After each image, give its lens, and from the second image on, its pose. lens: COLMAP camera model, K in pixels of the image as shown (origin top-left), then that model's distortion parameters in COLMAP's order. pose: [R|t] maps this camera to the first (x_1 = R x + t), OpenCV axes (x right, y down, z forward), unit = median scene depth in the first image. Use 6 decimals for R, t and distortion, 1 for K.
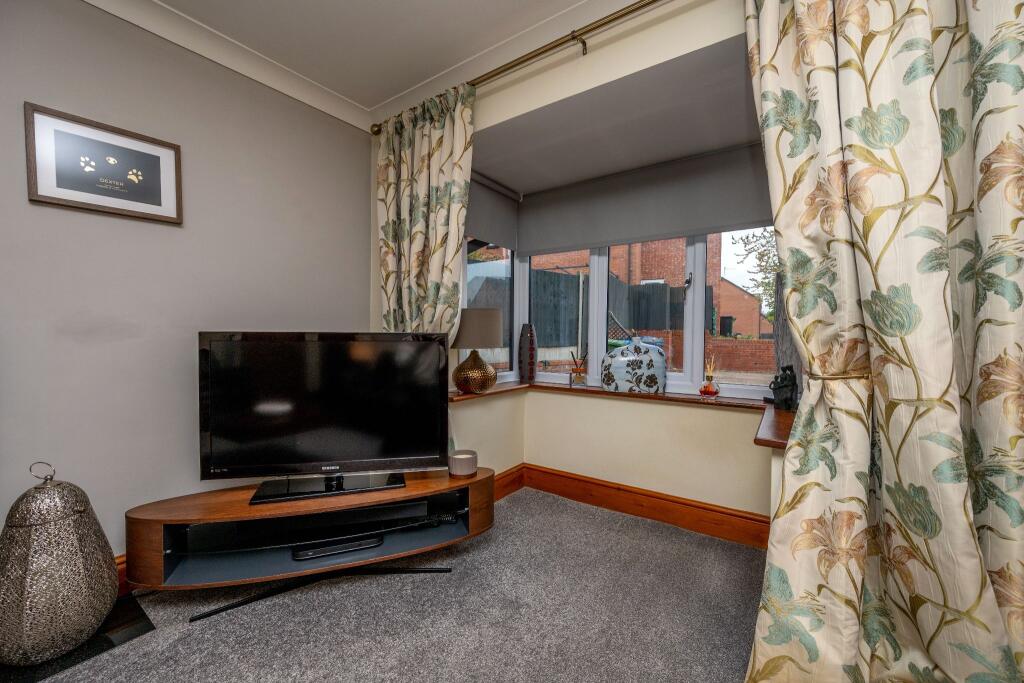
lens RADIAL K [[409.4, 0, 511.0], [0, 409.4, 343.5], [0, 0, 1]] dist [-0.000568, 0.000101]
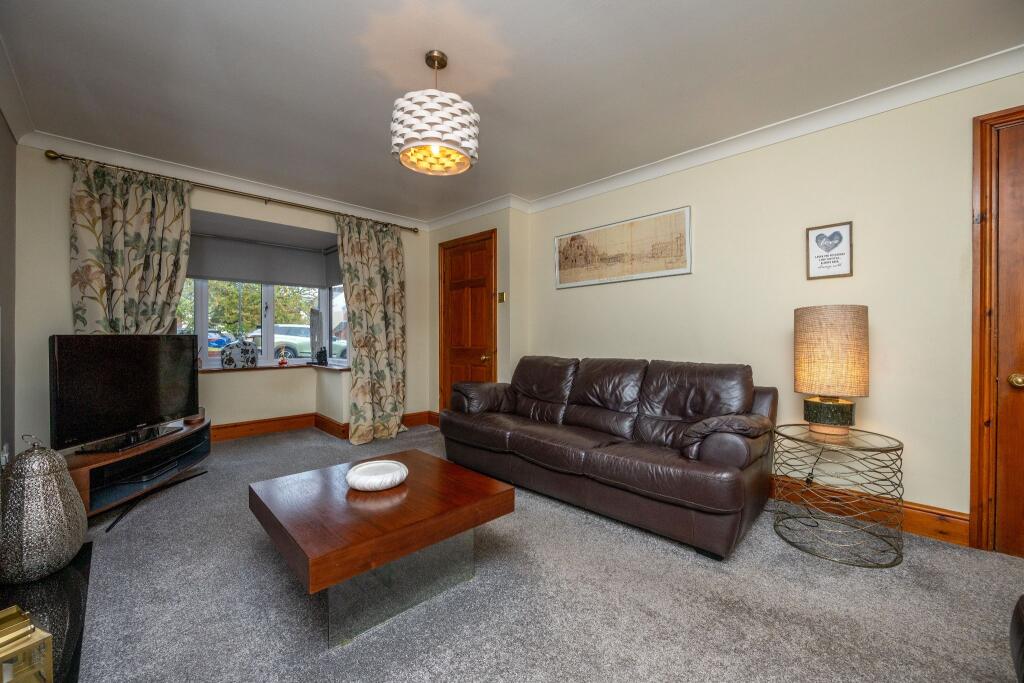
lens RADIAL K [[409.4, 0, 511.0], [0, 409.4, 343.5], [0, 0, 1]] dist [-0.000568, 0.000101]
pose [[0.175615, -0.030097, 0.983999, -1.995746], [0.022845, 0.999388, 0.026490, -0.010025], [-0.984194, 0.017827, 0.176195, -0.734794]]
